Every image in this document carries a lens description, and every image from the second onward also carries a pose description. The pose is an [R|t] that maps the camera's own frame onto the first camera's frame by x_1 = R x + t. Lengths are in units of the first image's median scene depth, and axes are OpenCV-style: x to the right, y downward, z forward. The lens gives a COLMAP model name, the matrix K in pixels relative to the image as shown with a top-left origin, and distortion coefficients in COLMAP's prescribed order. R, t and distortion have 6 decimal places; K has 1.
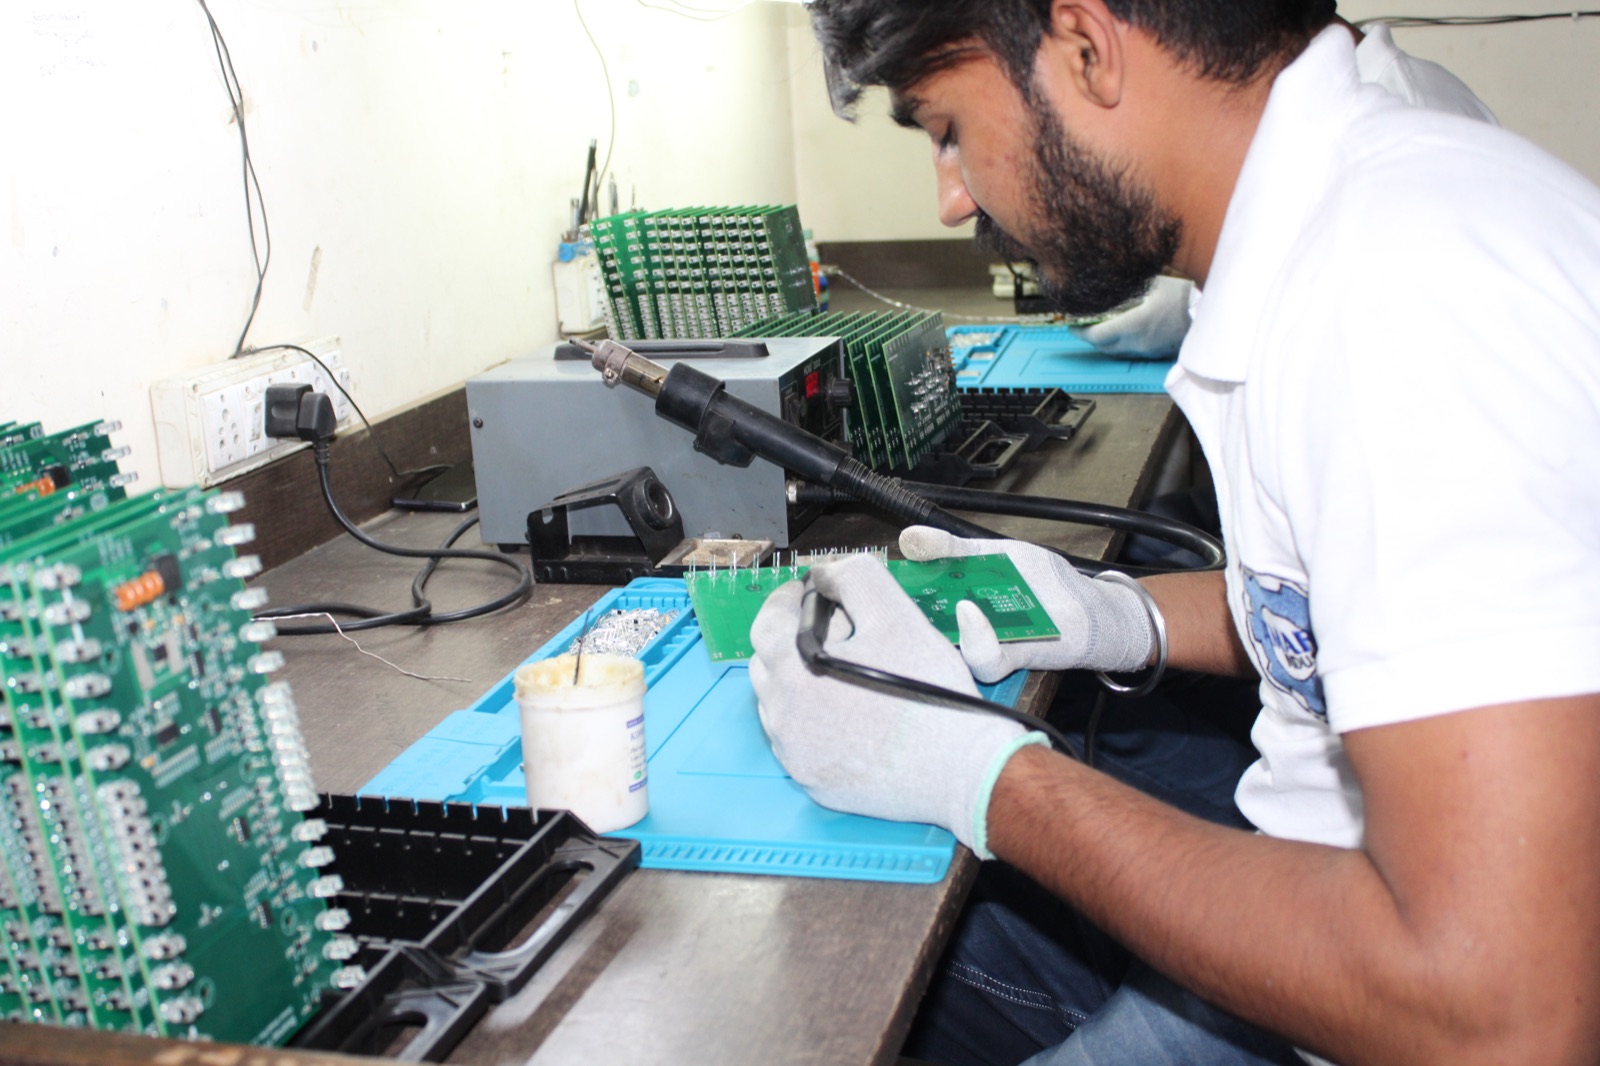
lens RADIAL K [[1959.8, 0, 800.0], [0, 1959.8, 533.0], [0, 0, 1]] dist [-0.059532, 0.064034]
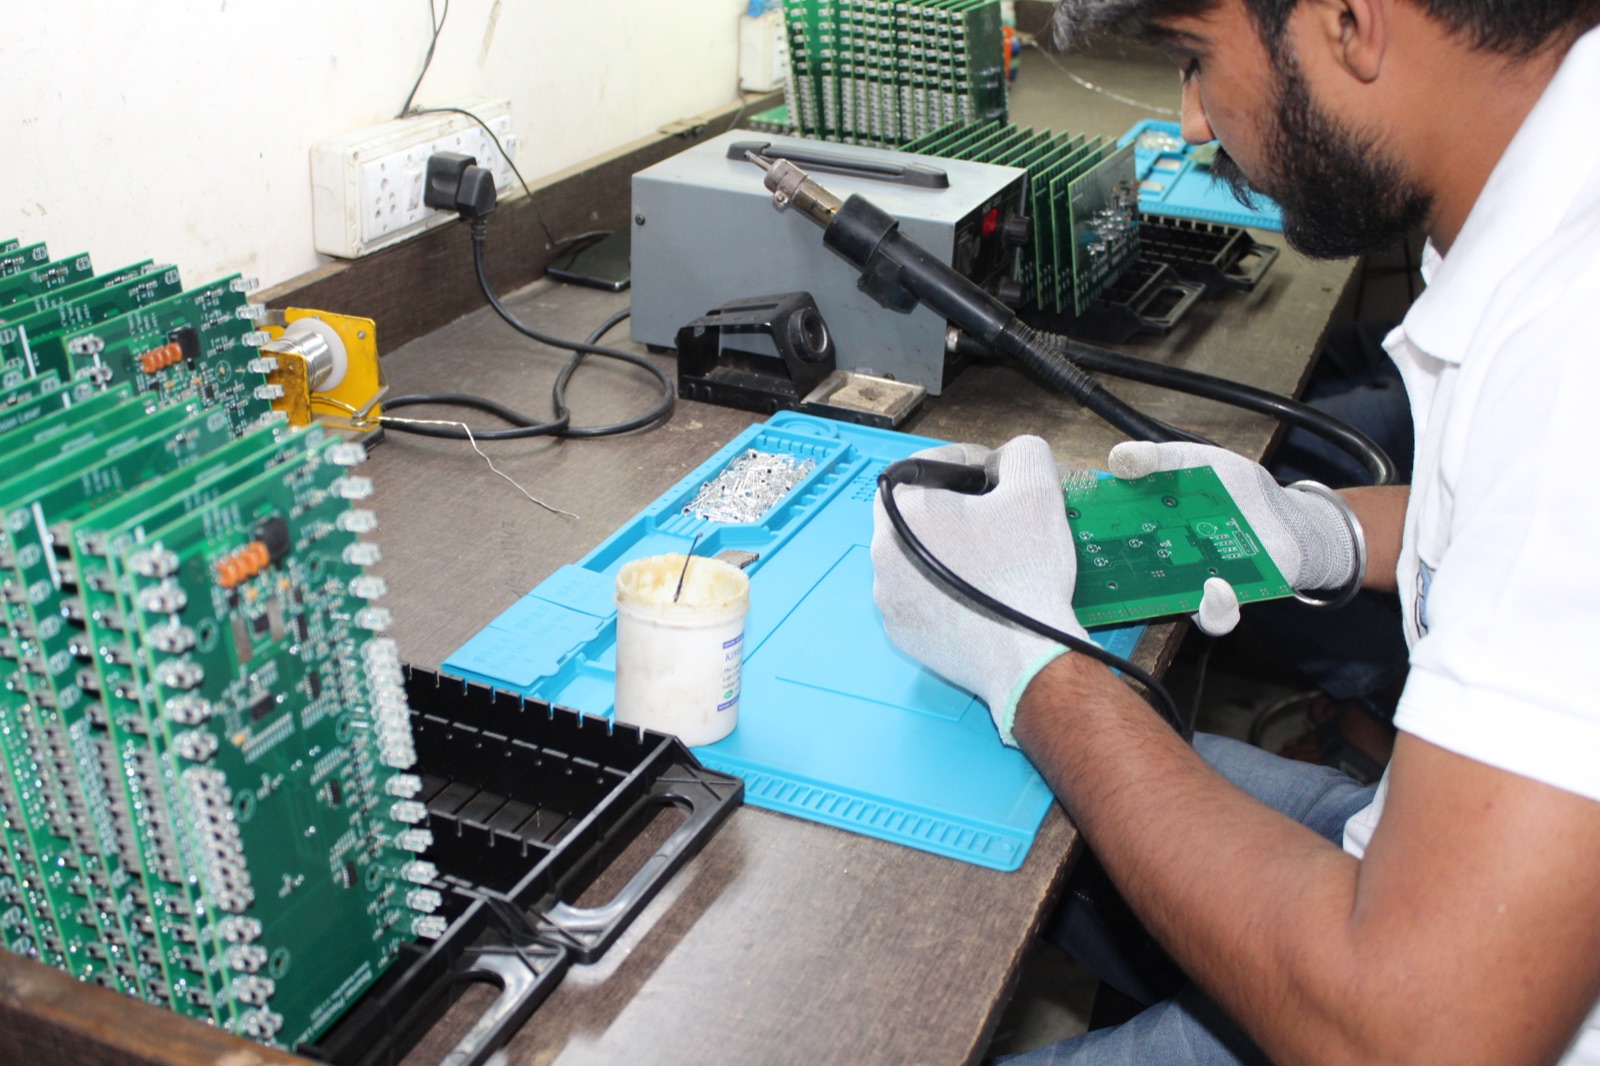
lens RADIAL K [[1887.6, 0, 800.0], [0, 1887.6, 533.0], [0, 0, 1]] dist [-0.066752, 0.023437]
pose [[0.988167, 0.142807, -0.055960, -0.013087], [-0.130251, 0.973973, 0.185504, -0.094248], [0.080995, -0.176020, 0.981049, 0.070021]]
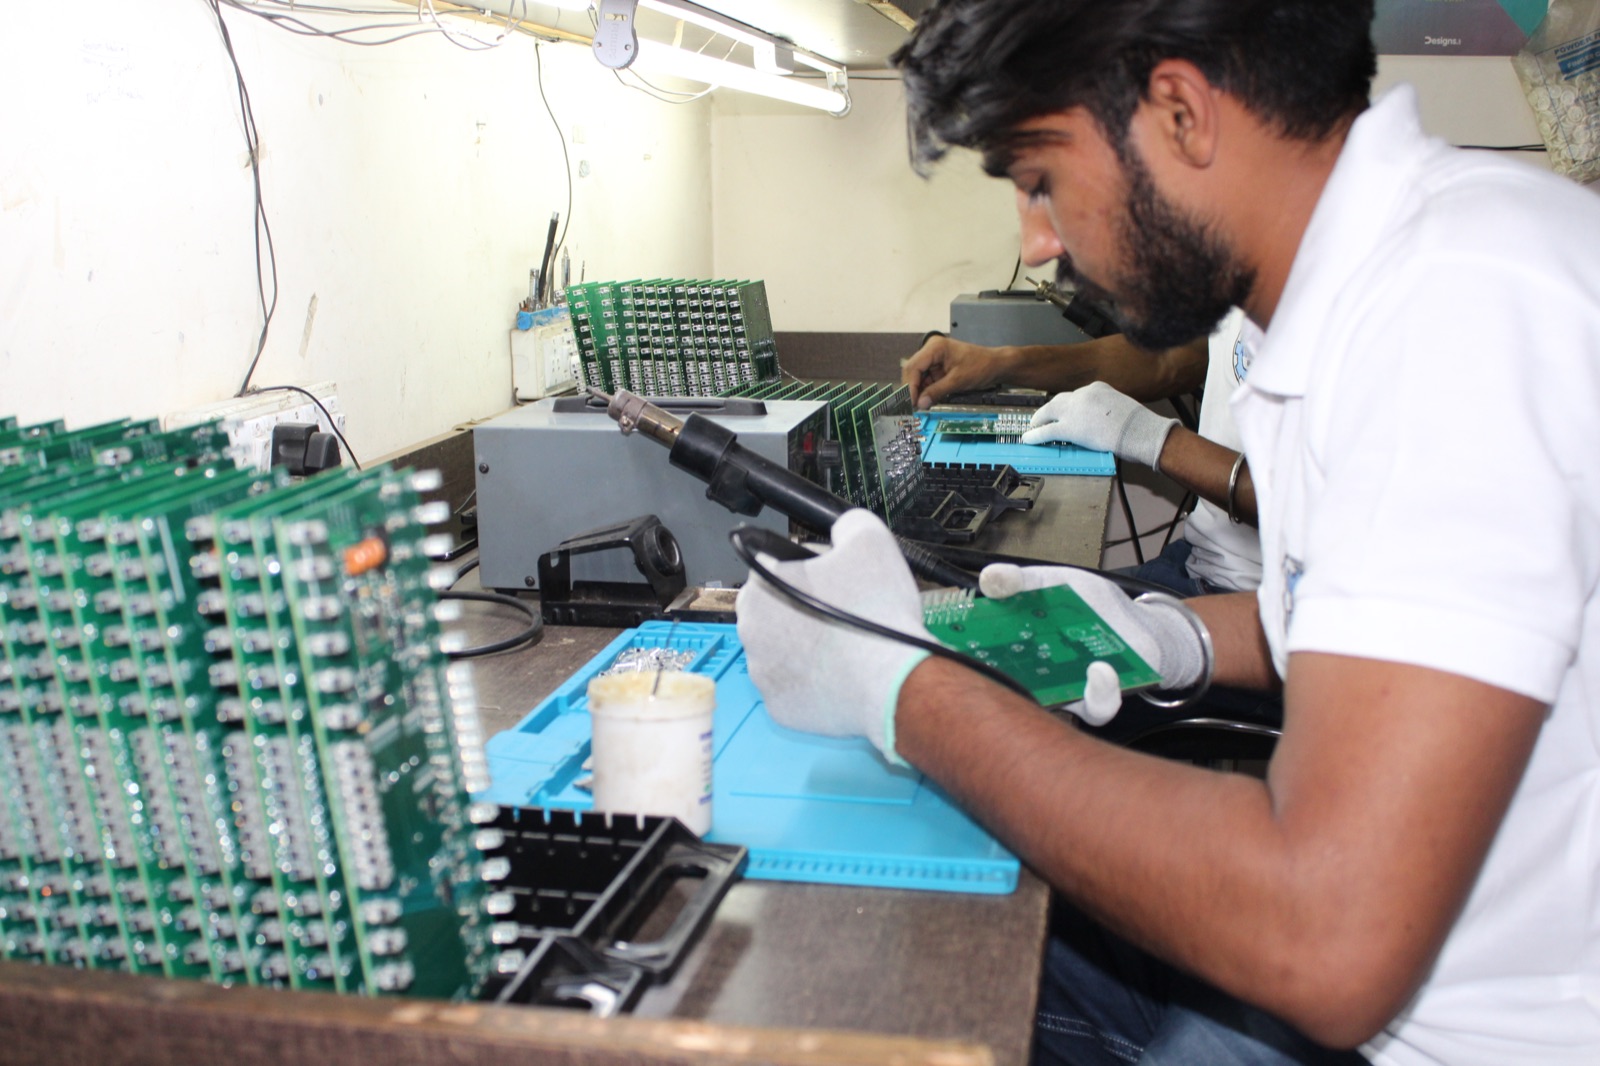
lens RADIAL K [[1911.8, 0, 800.0], [0, 1911.8, 533.0], [0, 0, 1]] dist [-0.069908, 0.031562]
pose [[0.994228, 0.030932, 0.102731, -0.108676], [-0.024707, 0.997812, -0.061322, 0.036438], [-0.104403, 0.058430, 0.992817, -0.001097]]
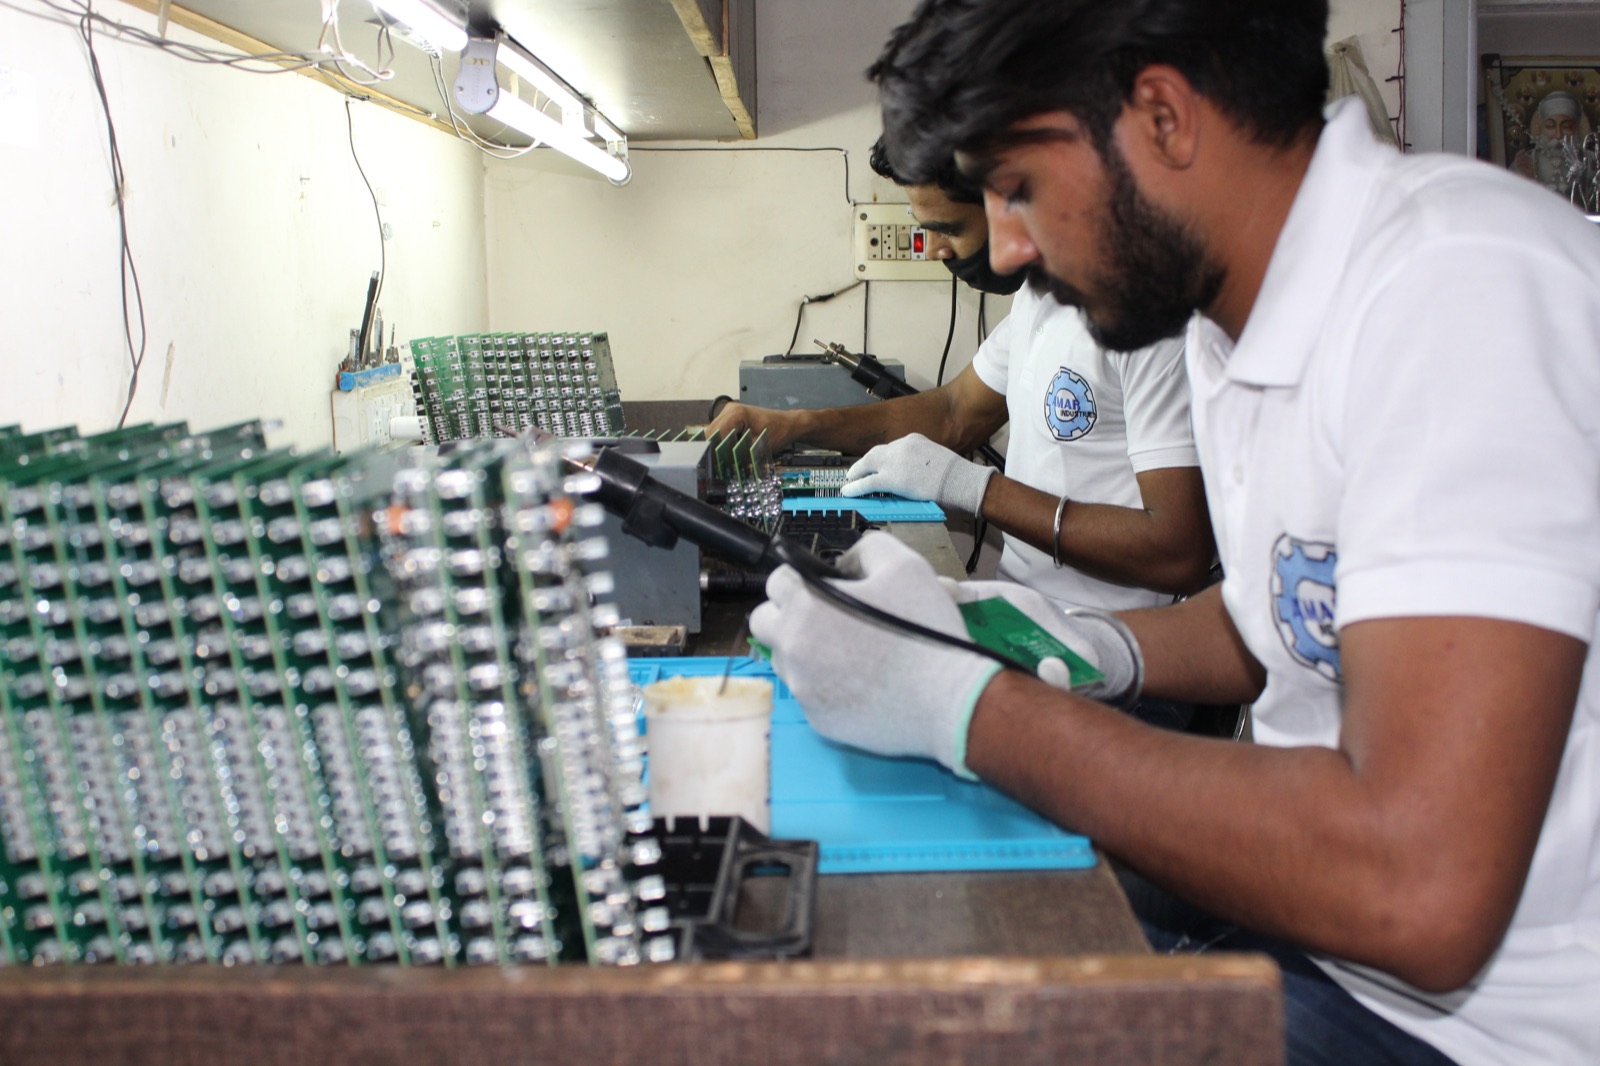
lens RADIAL K [[1918.8, 0, 800.0], [0, 1918.8, 533.0], [0, 0, 1]] dist [-0.003013, -0.315643]
pose [[0.963034, 0.003161, 0.269360, -0.231784], [0.028624, 0.993069, -0.113991, 0.073096], [-0.267853, 0.117488, 0.956269, 0.025413]]
